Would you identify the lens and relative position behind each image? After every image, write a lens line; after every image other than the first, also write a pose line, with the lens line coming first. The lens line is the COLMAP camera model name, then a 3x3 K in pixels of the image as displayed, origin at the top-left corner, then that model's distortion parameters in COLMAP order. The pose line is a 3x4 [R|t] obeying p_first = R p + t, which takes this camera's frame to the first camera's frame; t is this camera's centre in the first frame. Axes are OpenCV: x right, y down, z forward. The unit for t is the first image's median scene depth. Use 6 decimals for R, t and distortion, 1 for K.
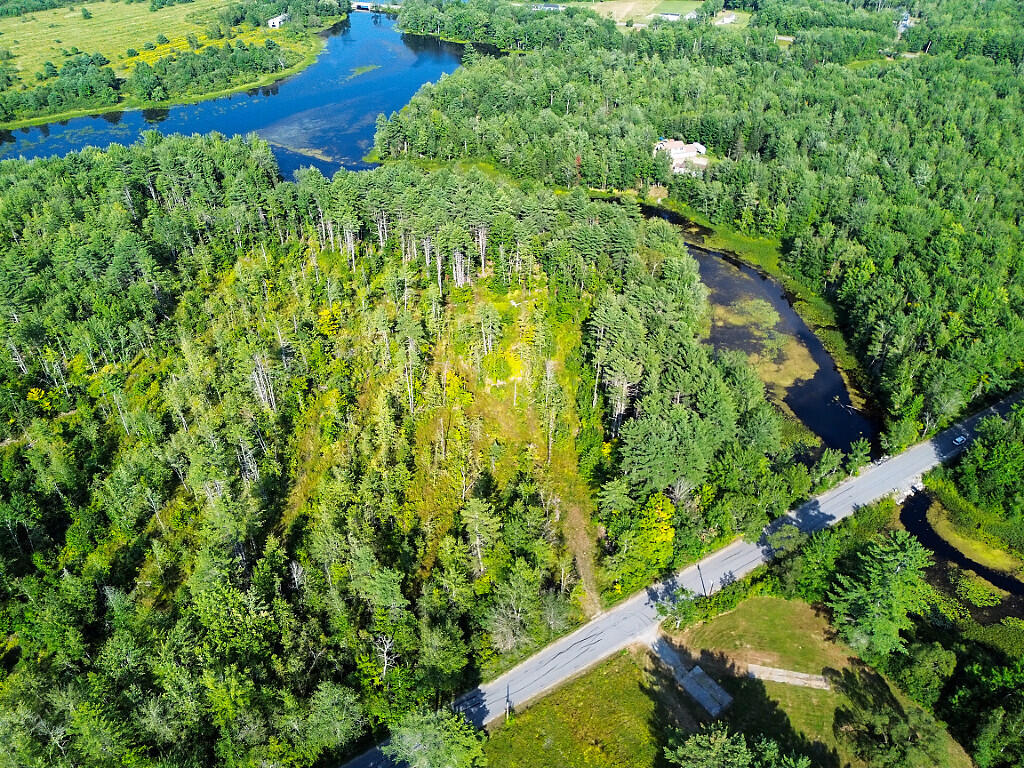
lens RADIAL K [[720.6, 0, 515.1], [0, 720.6, 384.6], [0, 0, 1]] dist [0.074012, -0.072606]
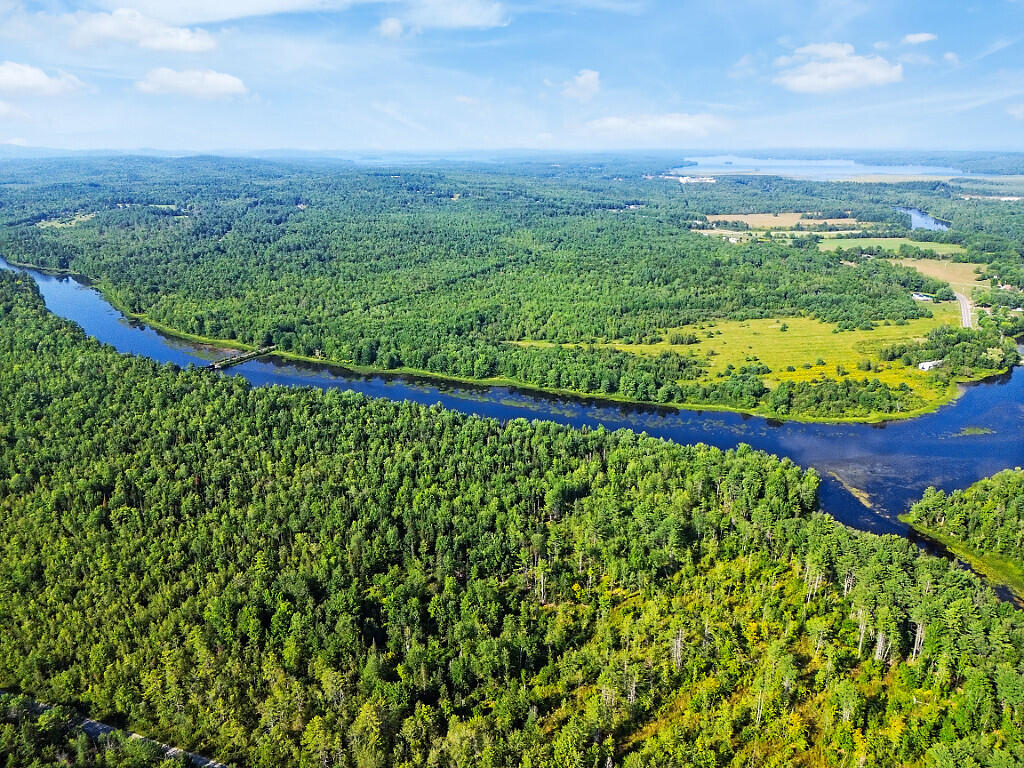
lens RADIAL K [[720.6, 0, 515.1], [0, 720.6, 384.6], [0, 0, 1]] dist [0.074012, -0.072606]
pose [[0.612058, 0.244216, -0.752159, 0.403020], [-0.468523, 0.878208, -0.096112, -0.160419], [0.637080, 0.411230, 0.651935, -0.386236]]
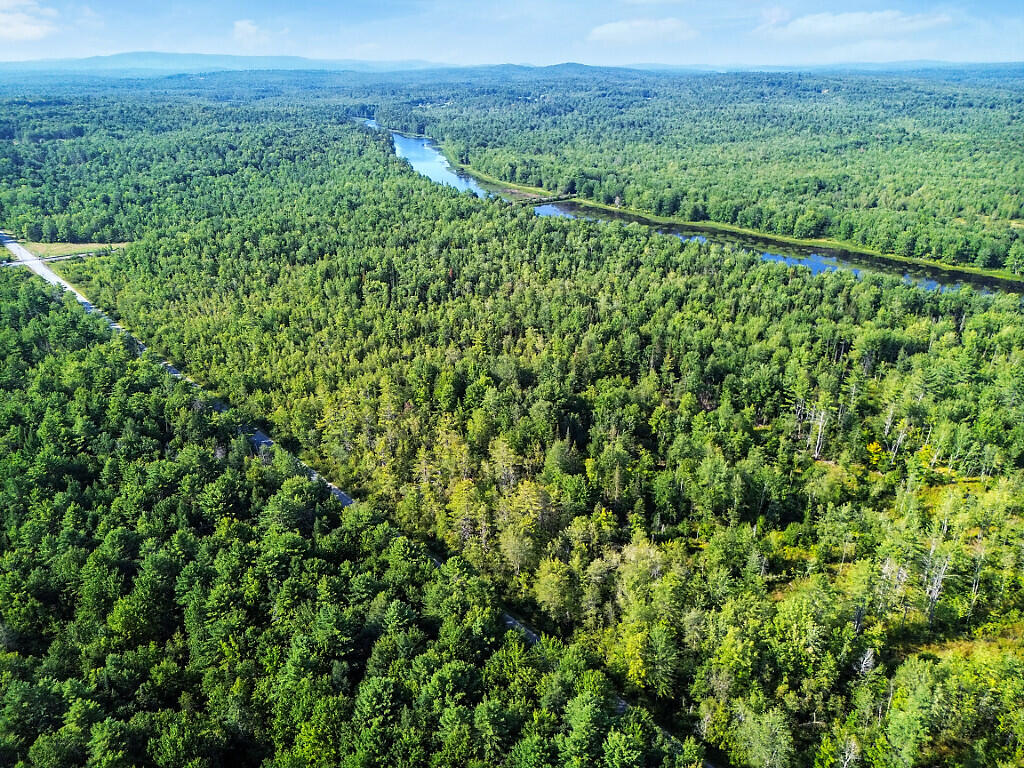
lens RADIAL K [[720.6, 0, 515.1], [0, 720.6, 384.6], [0, 0, 1]] dist [0.074012, -0.072606]
pose [[0.195605, 0.392404, -0.898754, 0.238060], [-0.583073, 0.783415, 0.215146, 0.015937], [0.788521, 0.481955, 0.382039, 0.028355]]
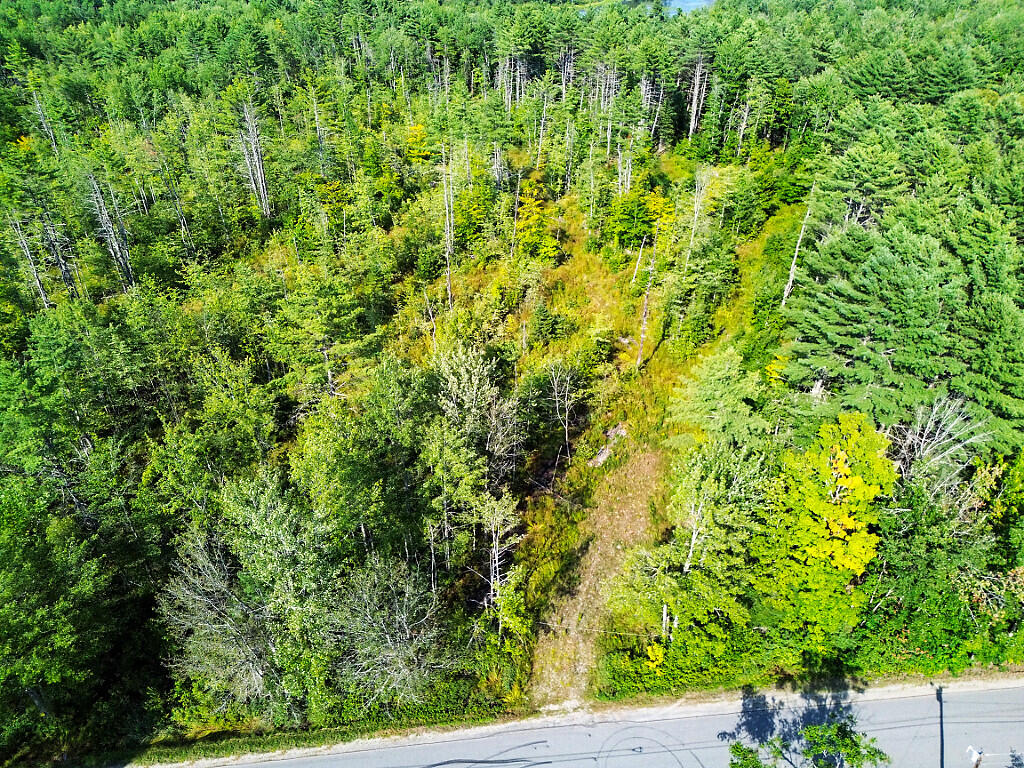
lens RADIAL K [[720.6, 0, 515.1], [0, 720.6, 384.6], [0, 0, 1]] dist [0.074012, -0.072606]
pose [[0.901884, 0.229878, -0.365734, 0.123424], [-0.255631, 0.966503, -0.022889, 0.126397], [0.348221, 0.114136, 0.930438, 0.447866]]
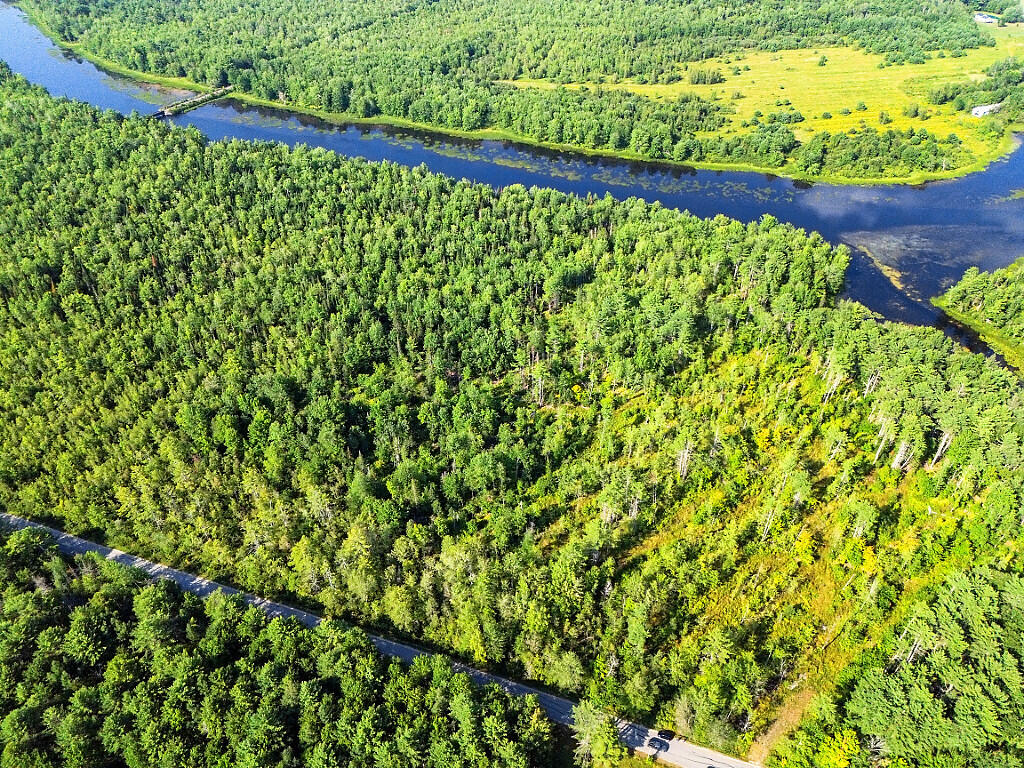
lens RADIAL K [[720.6, 0, 515.1], [0, 720.6, 384.6], [0, 0, 1]] dist [0.074012, -0.072606]
pose [[0.616398, 0.486128, -0.619462, 0.228710], [-0.466580, 0.859191, 0.209986, -0.241418], [0.634316, 0.159594, 0.756421, -0.275551]]
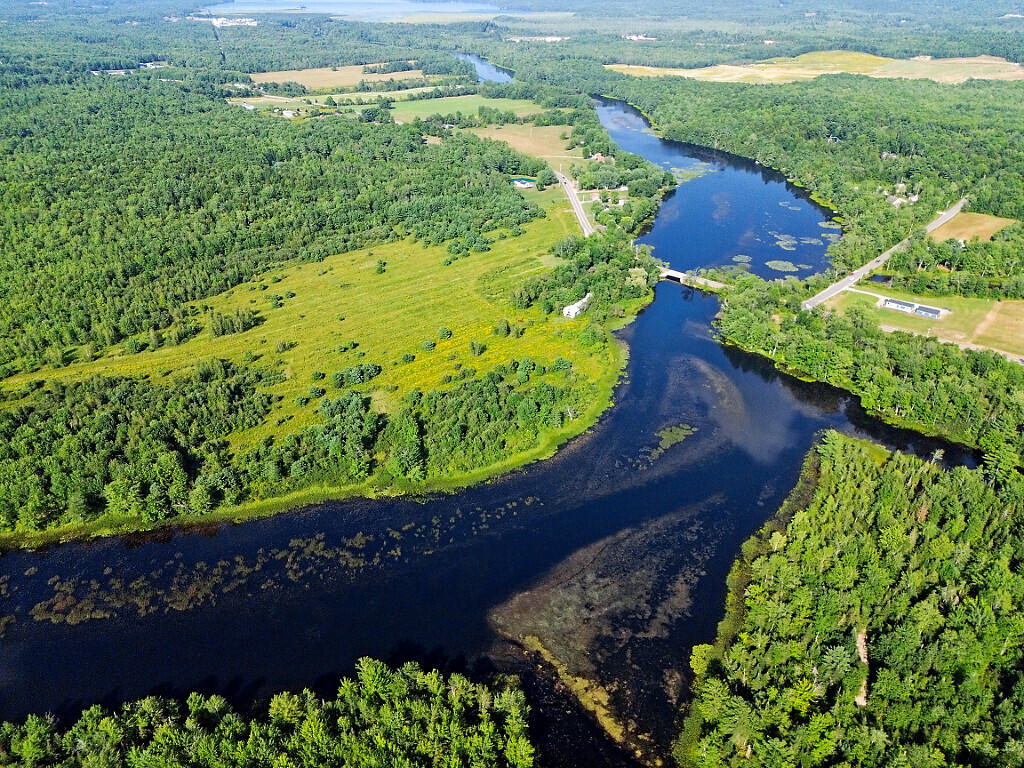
lens RADIAL K [[720.6, 0, 515.1], [0, 720.6, 384.6], [0, 0, 1]] dist [0.074012, -0.072606]
pose [[0.937876, 0.166183, -0.304583, -0.327393], [-0.204083, 0.974145, -0.096913, -0.868281], [0.280603, 0.153053, 0.947543, 0.554600]]
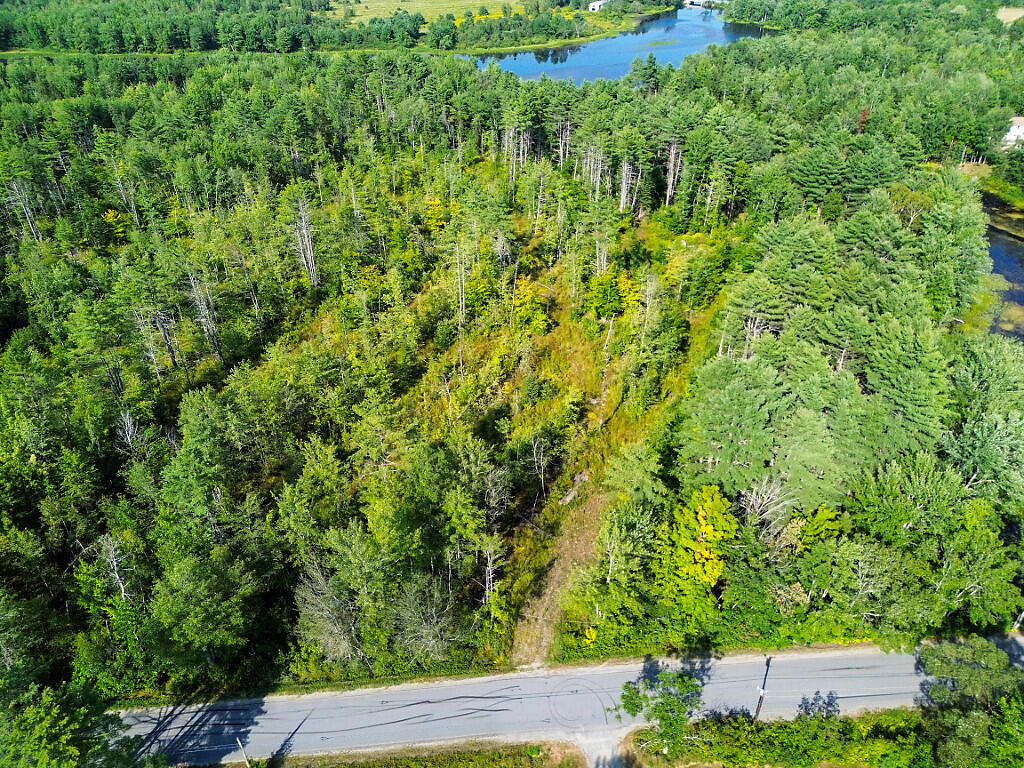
lens RADIAL K [[720.6, 0, 515.1], [0, 720.6, 384.6], [0, 0, 1]] dist [0.074012, -0.072606]
pose [[0.894874, 0.238948, -0.376968, 0.173307], [-0.262638, 0.964821, -0.011900, 0.085035], [0.360863, 0.109655, 0.926150, 0.321093]]
